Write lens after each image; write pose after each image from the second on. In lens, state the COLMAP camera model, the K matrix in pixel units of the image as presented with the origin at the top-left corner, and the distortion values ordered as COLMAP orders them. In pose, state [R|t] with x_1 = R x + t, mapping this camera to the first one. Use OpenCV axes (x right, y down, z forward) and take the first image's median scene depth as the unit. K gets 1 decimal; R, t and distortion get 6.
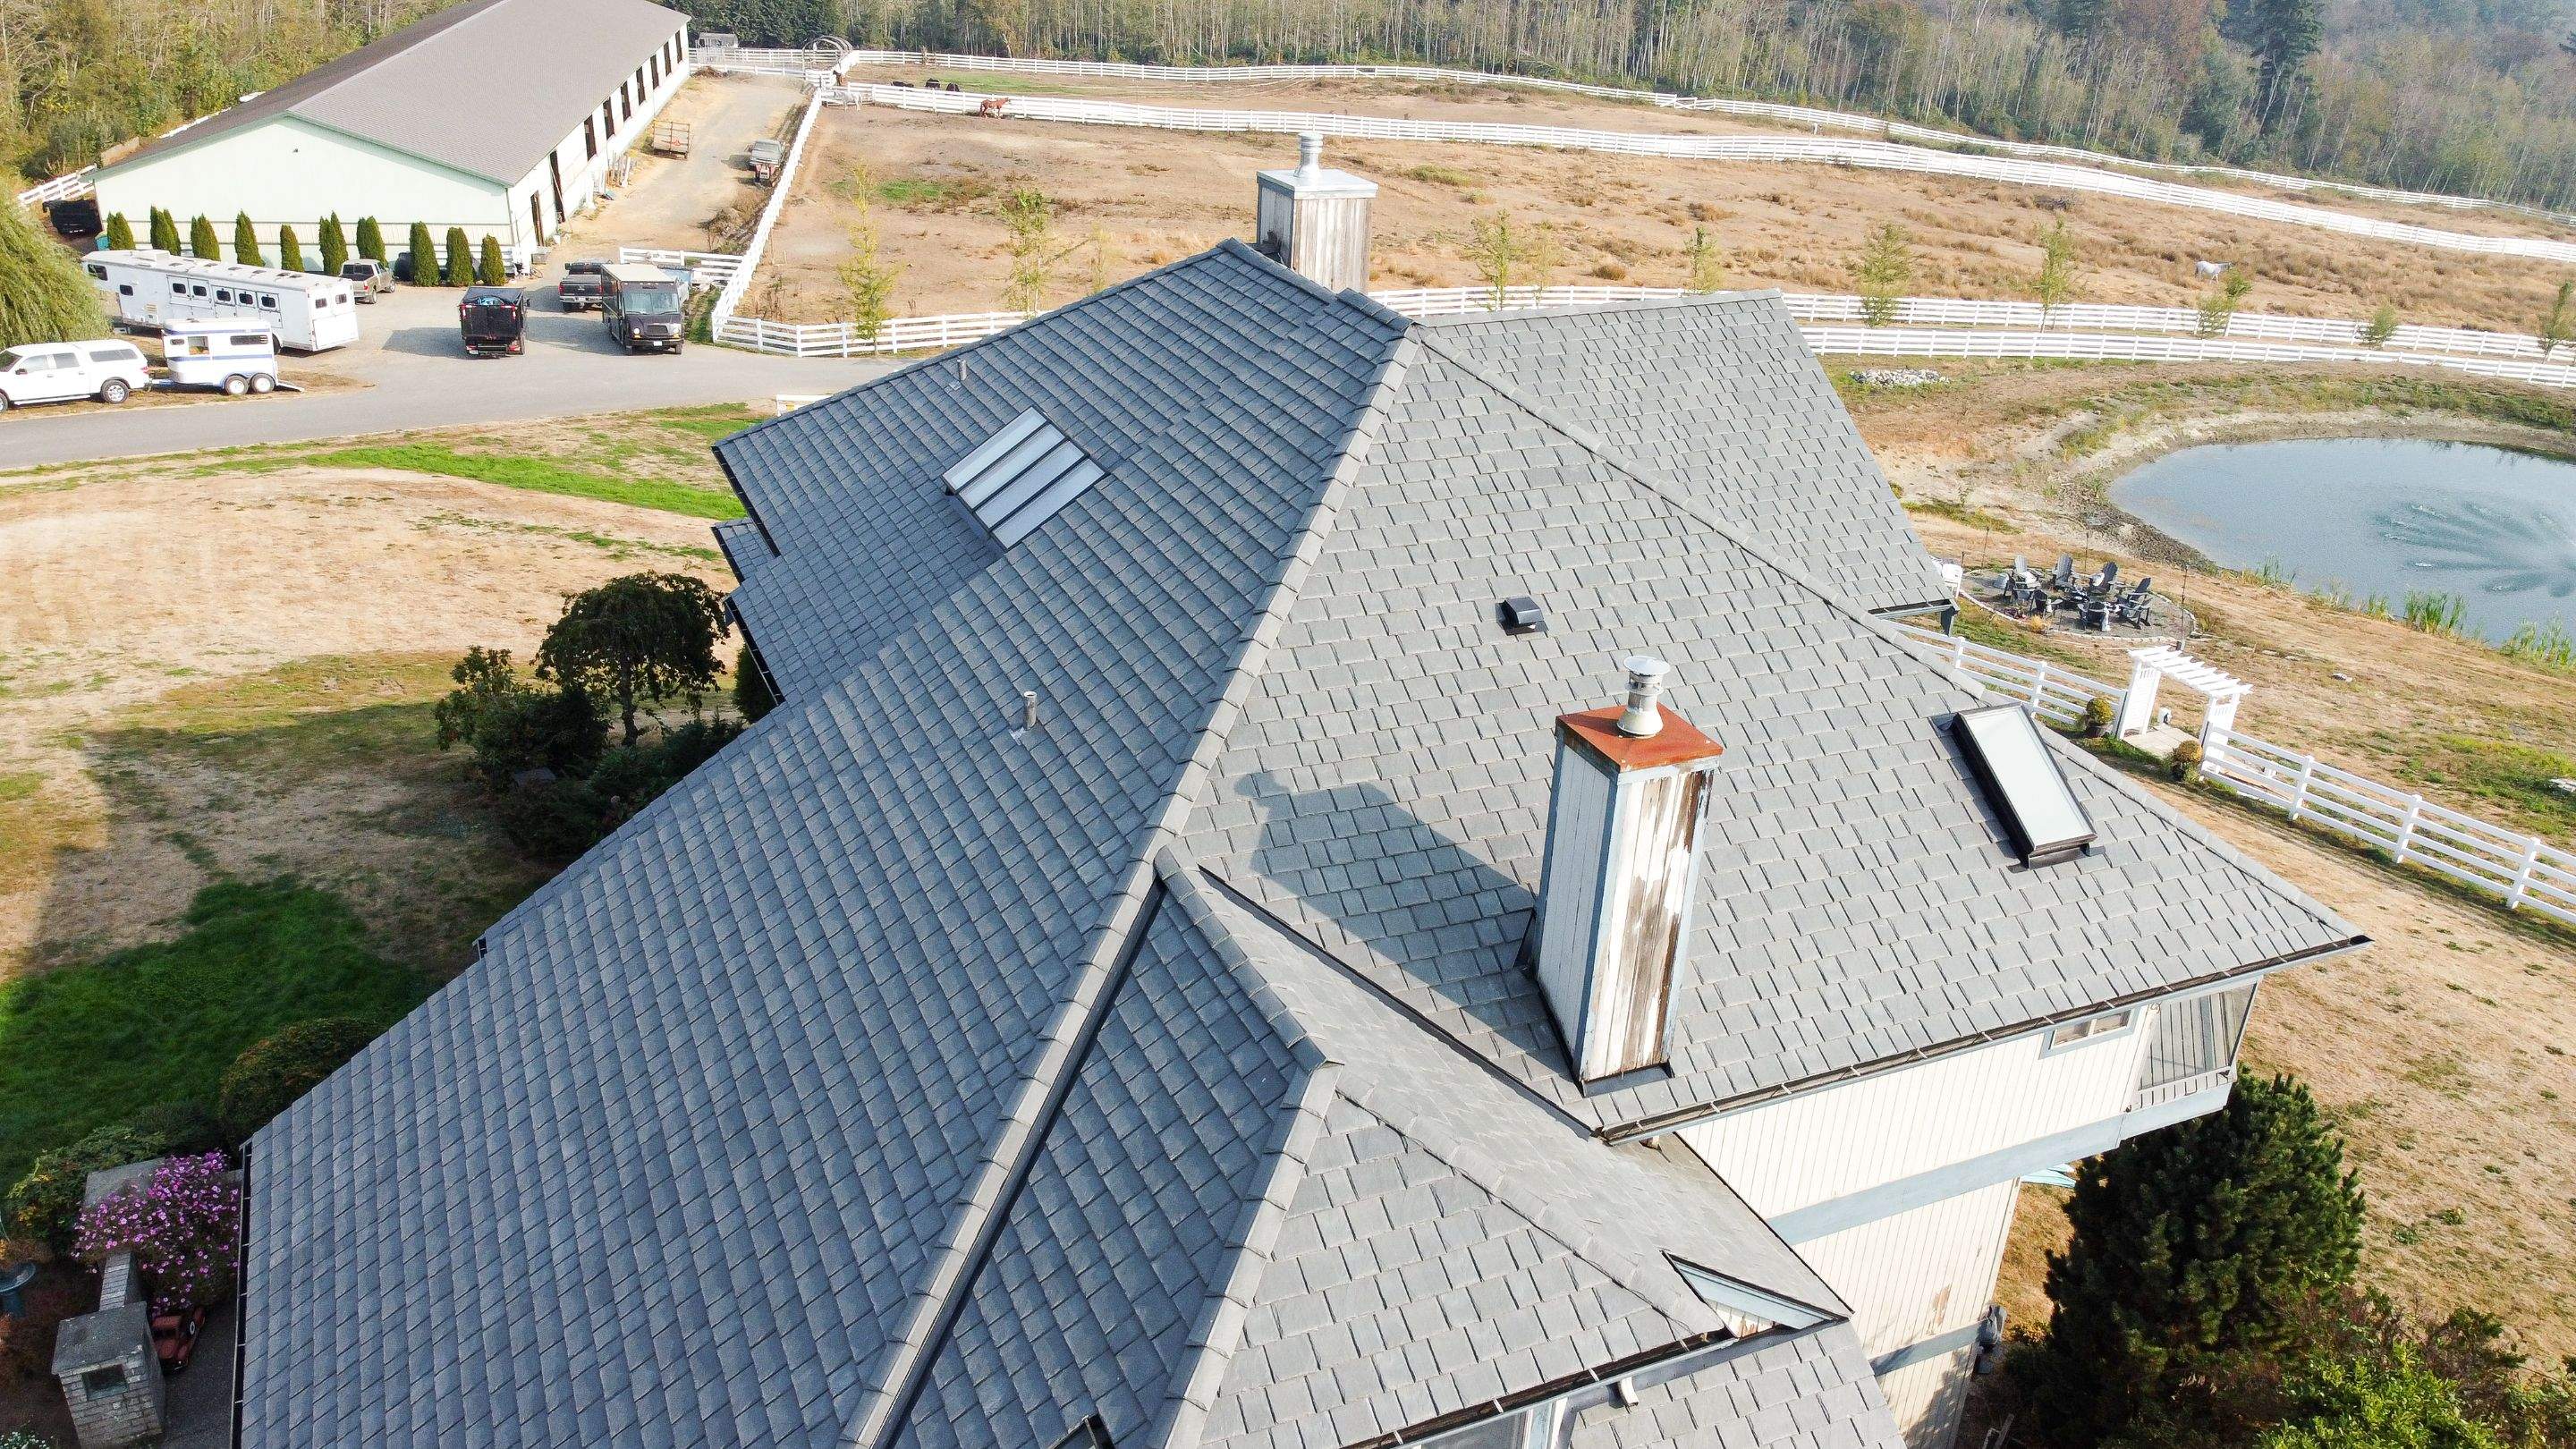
lens RADIAL K [[1951.7, 0, 1288.4], [0, 1951.7, 720.3], [0, 0, 1]] dist [-0.003320, 0.002898]
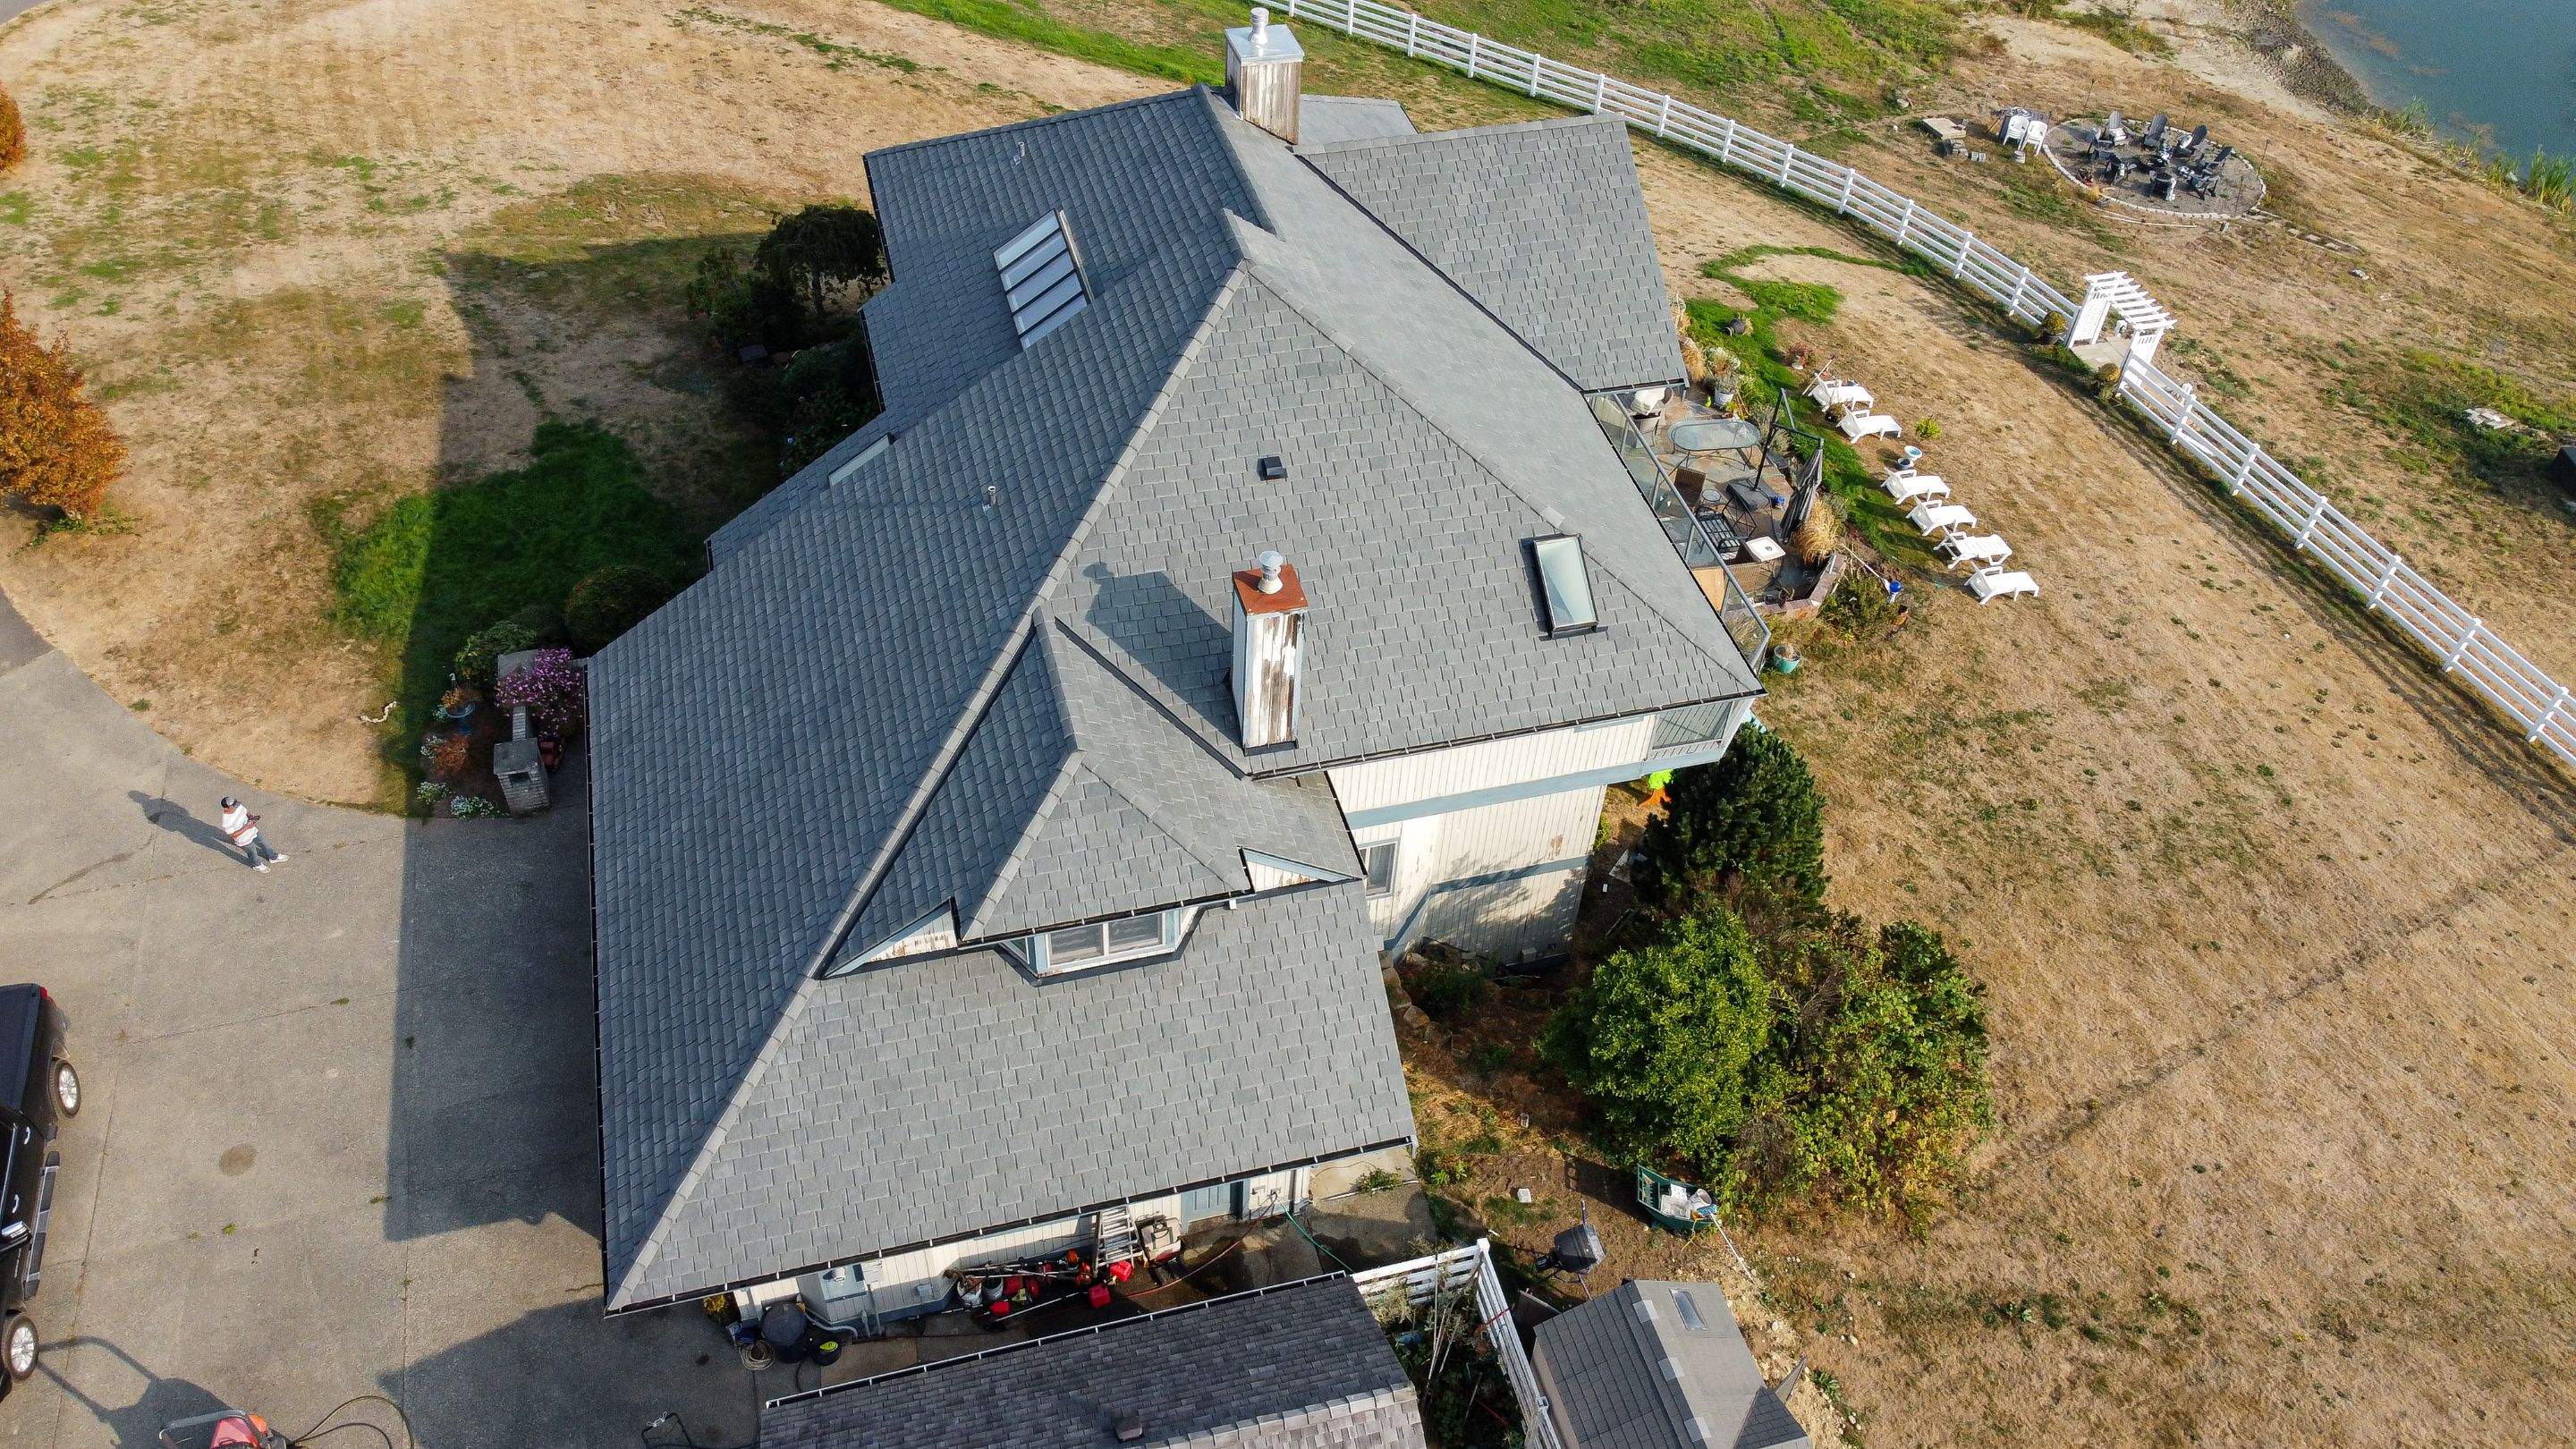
lens RADIAL K [[1964.9, 0, 1289.9], [0, 1964.9, 705.4], [0, 0, 1]] dist [-0.004593, 0.002361]
pose [[0.987856, 0.108567, -0.111147, 0.088637], [-0.066158, 0.941191, 0.331335, -0.109251], [0.140583, -0.319958, 0.936944, -0.174268]]
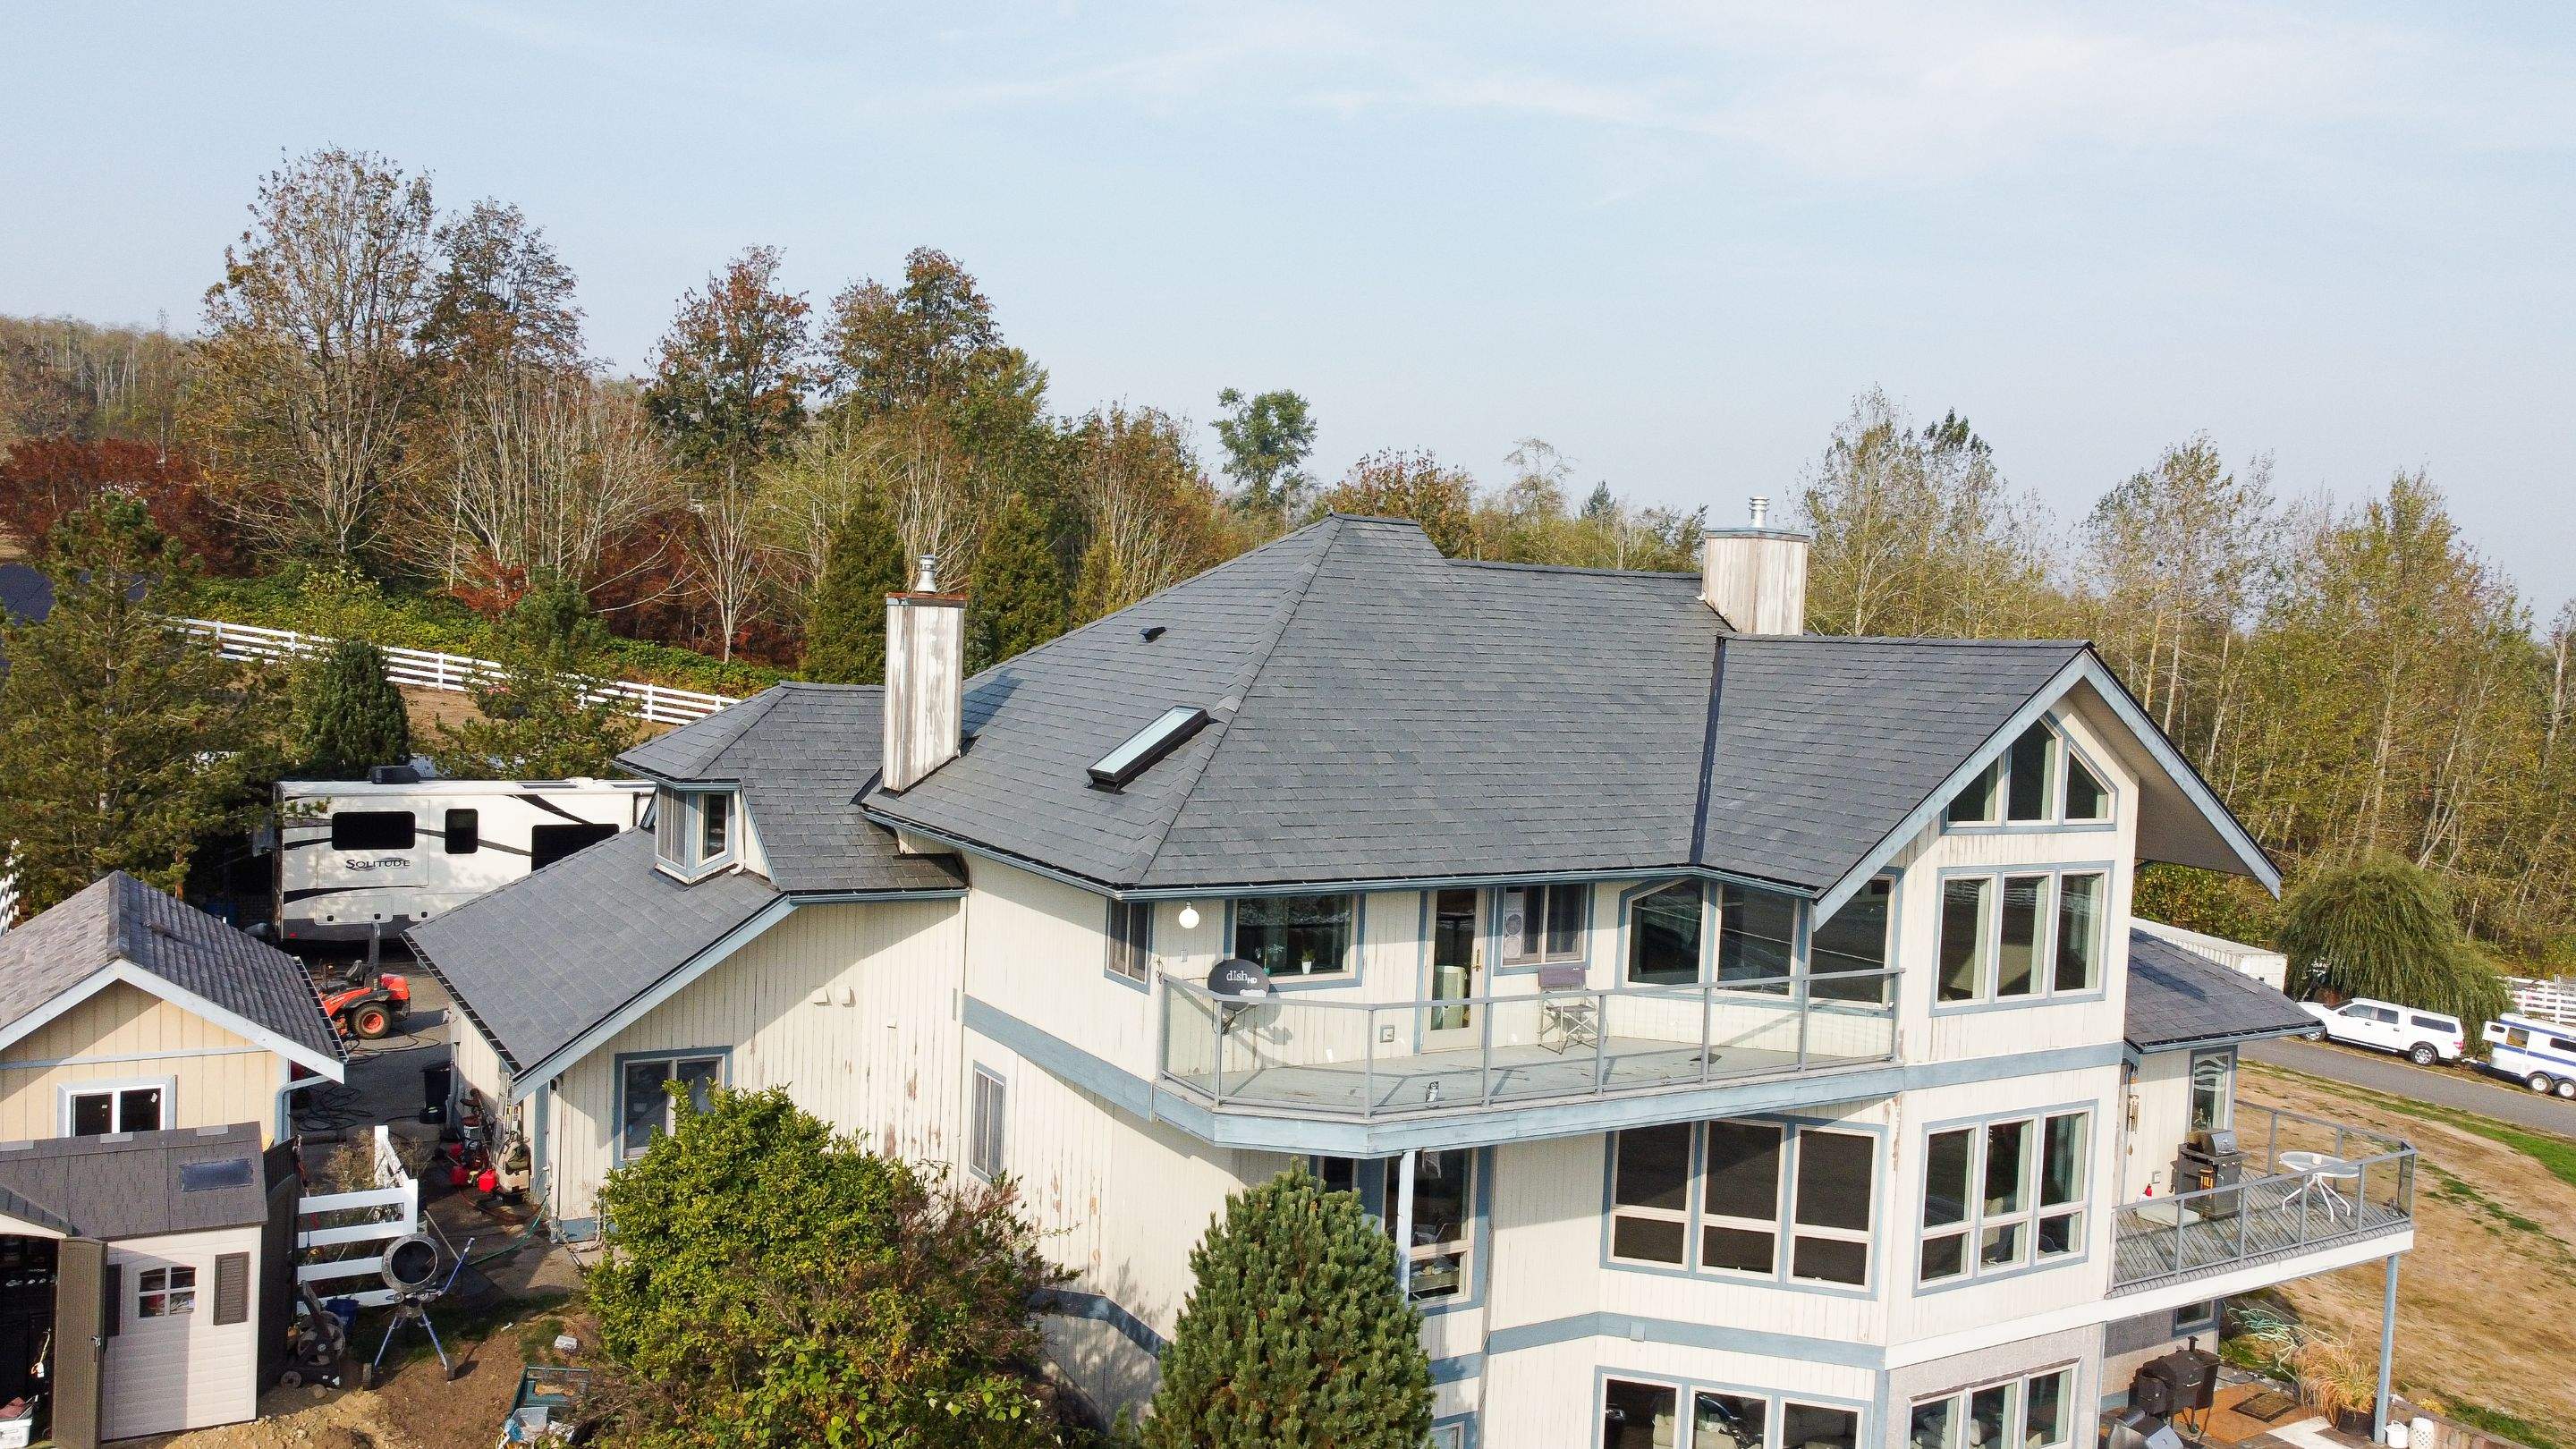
lens RADIAL K [[1950.6, 0, 1291.0], [0, 1950.6, 734.9], [0, 0, 1]] dist [0.000540, -0.002611]
pose [[0.119913, 0.017271, -0.992634, 0.442020], [-0.458036, 0.888038, -0.039881, 0.008532], [0.880809, 0.459445, 0.114398, 0.241714]]
